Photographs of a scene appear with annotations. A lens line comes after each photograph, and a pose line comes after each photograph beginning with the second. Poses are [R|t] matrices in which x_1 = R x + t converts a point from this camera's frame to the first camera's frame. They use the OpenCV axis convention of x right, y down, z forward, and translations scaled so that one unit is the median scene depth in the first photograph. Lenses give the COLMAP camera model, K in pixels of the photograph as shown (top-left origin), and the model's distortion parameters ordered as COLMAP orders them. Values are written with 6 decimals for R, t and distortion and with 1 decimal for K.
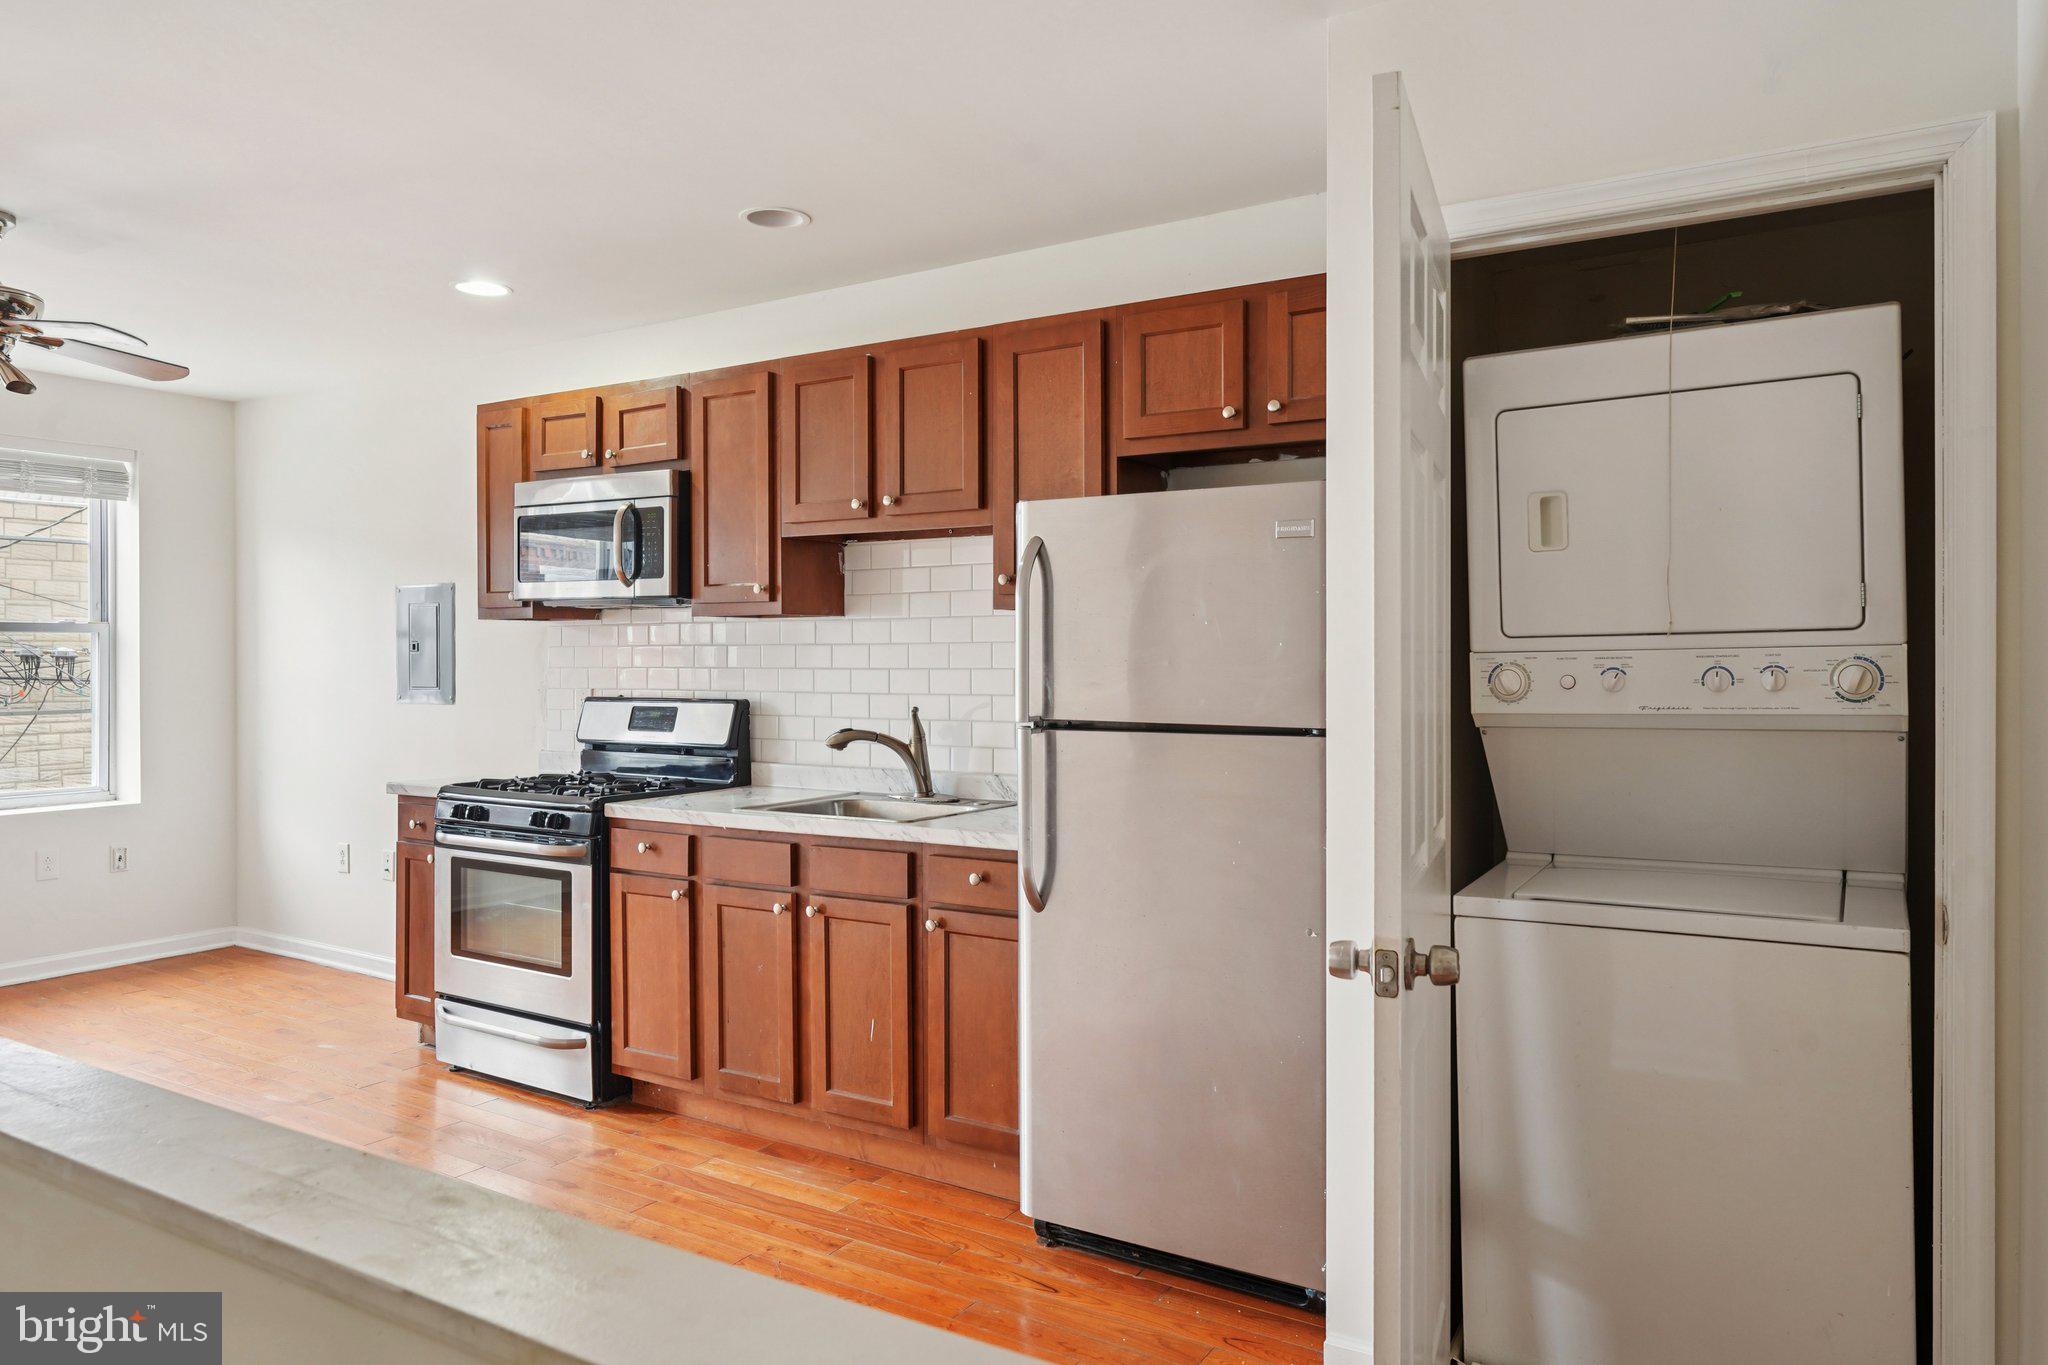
lens RADIAL K [[1377.8, 0, 1026.5], [0, 1377.8, 657.5], [0, 0, 1]] dist [-0.001337, -0.003751]
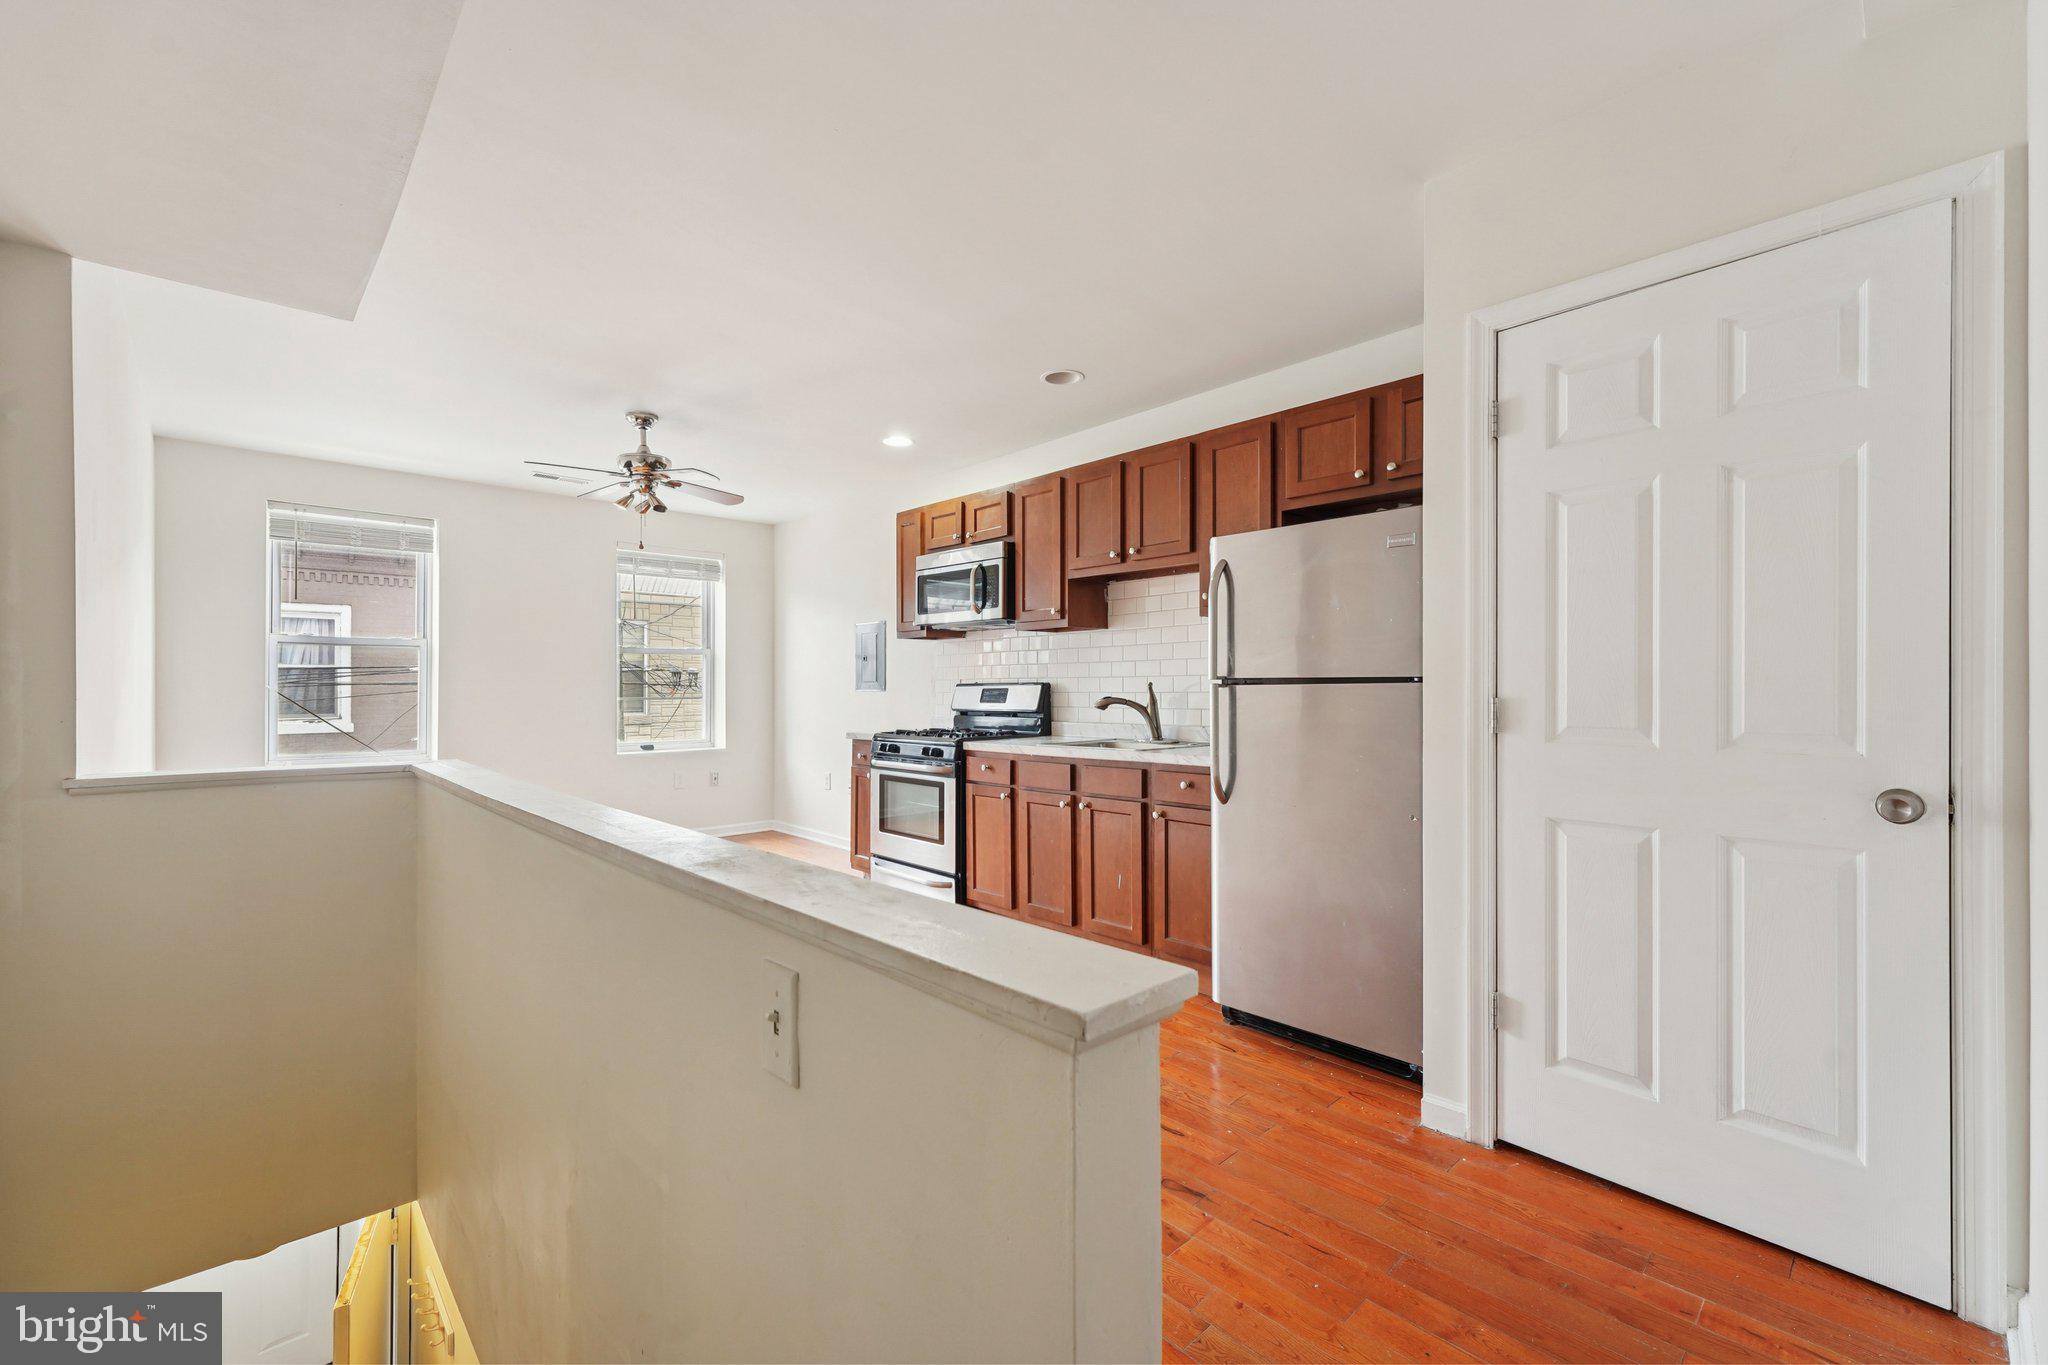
lens RADIAL K [[857.1, 0, 1021.1], [0, 857.1, 688.5], [0, 0, 1]] dist [0.000492, -0.000023]
pose [[0.967228, 0.000802, -0.253910, 0.024628], [-0.001786, 0.999992, -0.003648, 0.046128], [0.253905, 0.003982, 0.967221, 0.016757]]
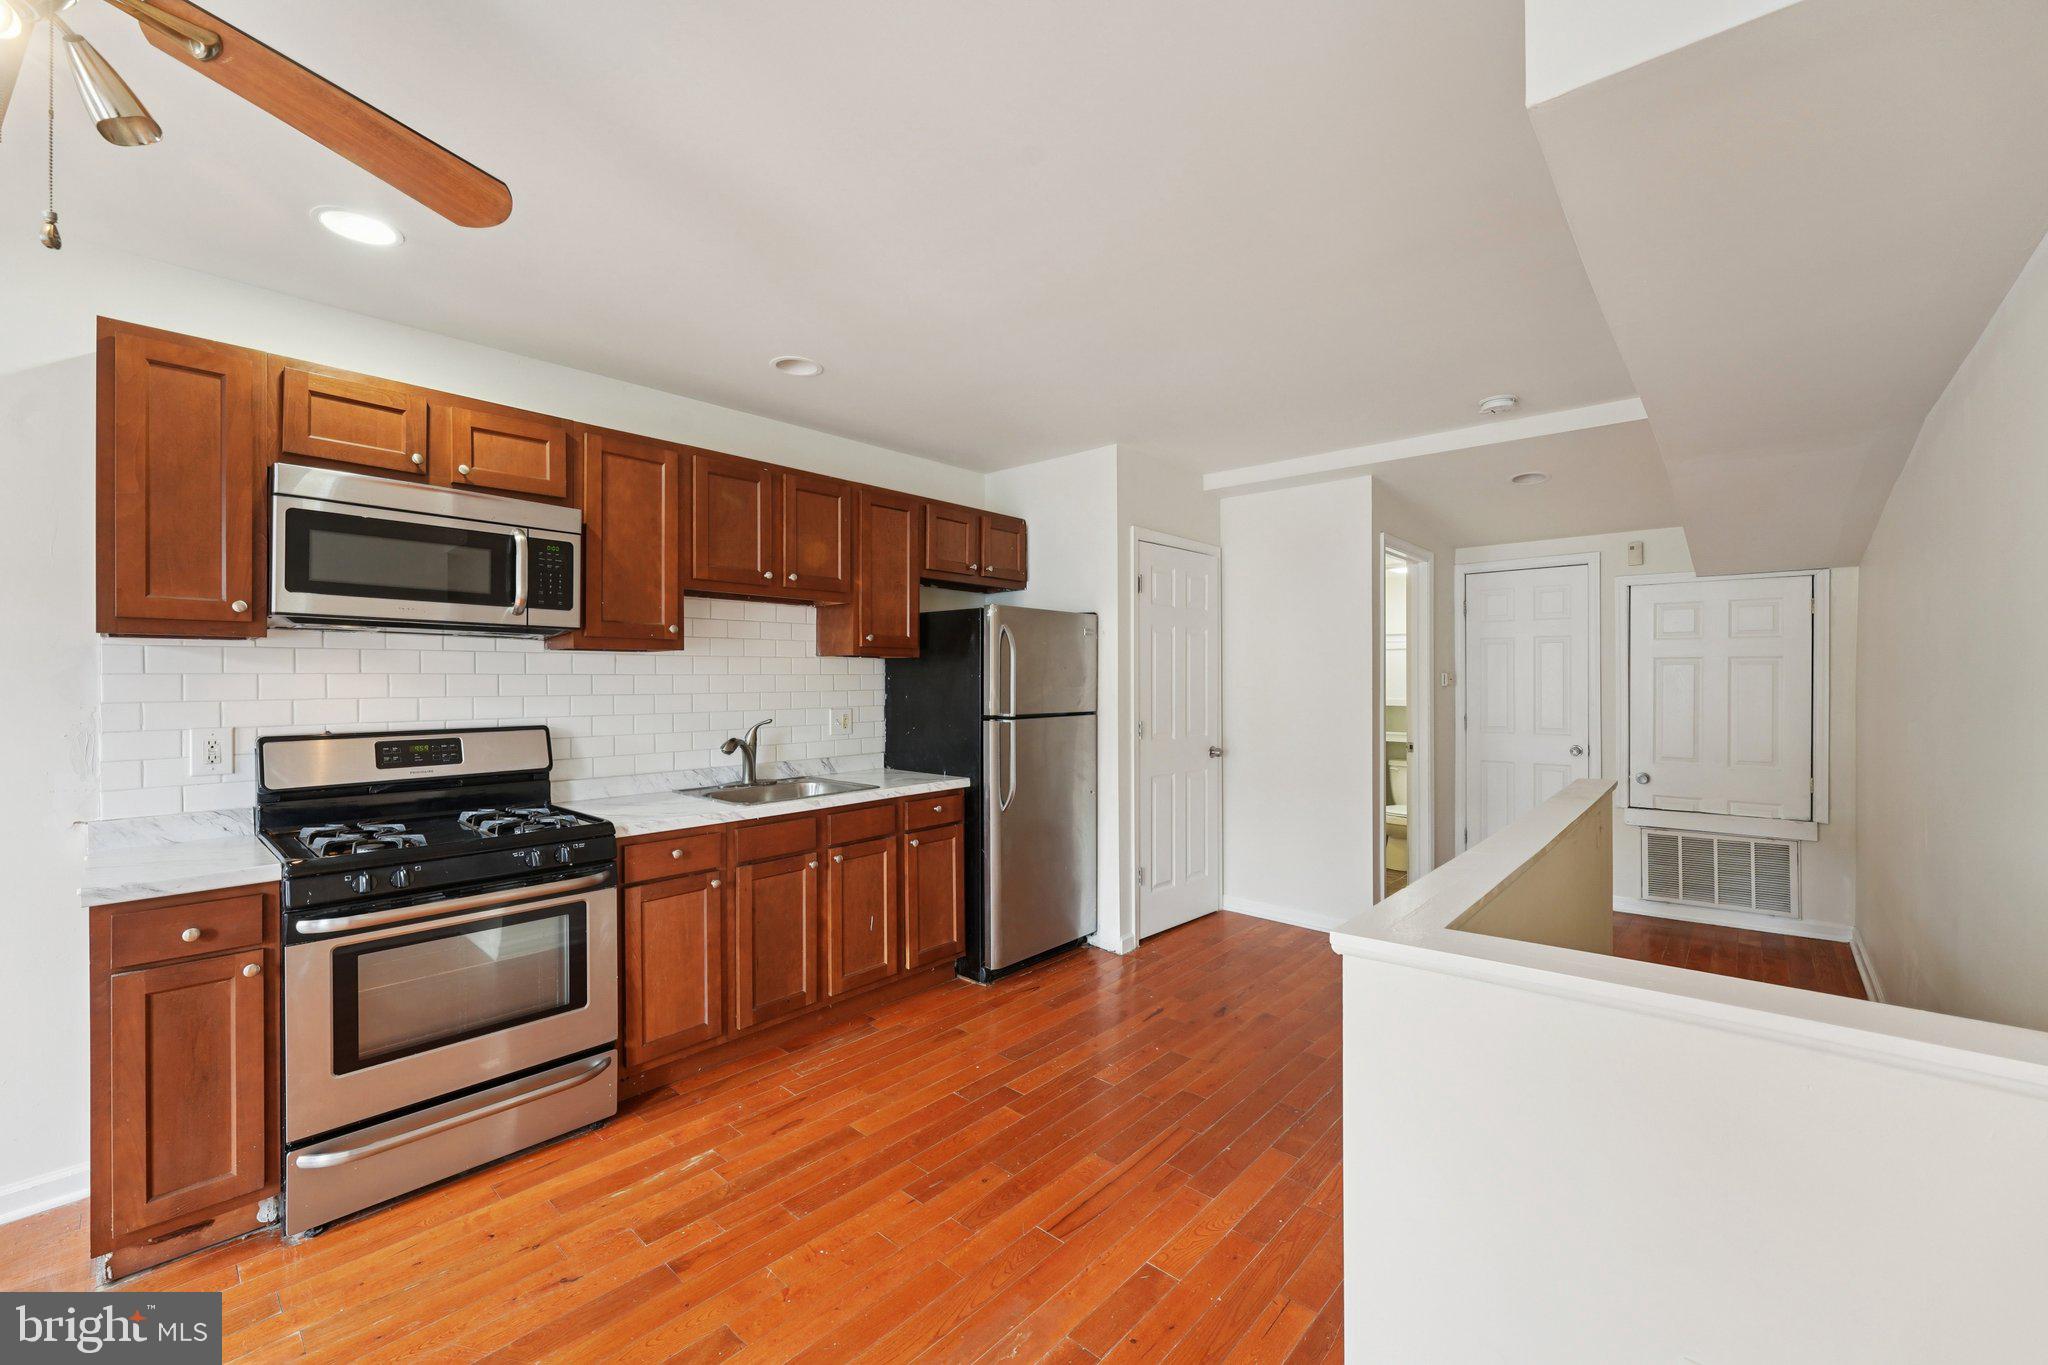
lens RADIAL K [[825.7, 0, 1017.2], [0, 825.7, 677.8], [0, 0, 1]] dist [0.001095, 0.000080]
pose [[0.157859, 0.005139, 0.987448, -0.887895], [0.003953, 0.999975, -0.005836, -0.001502], [-0.987454, 0.004824, 0.157835, 0.602944]]
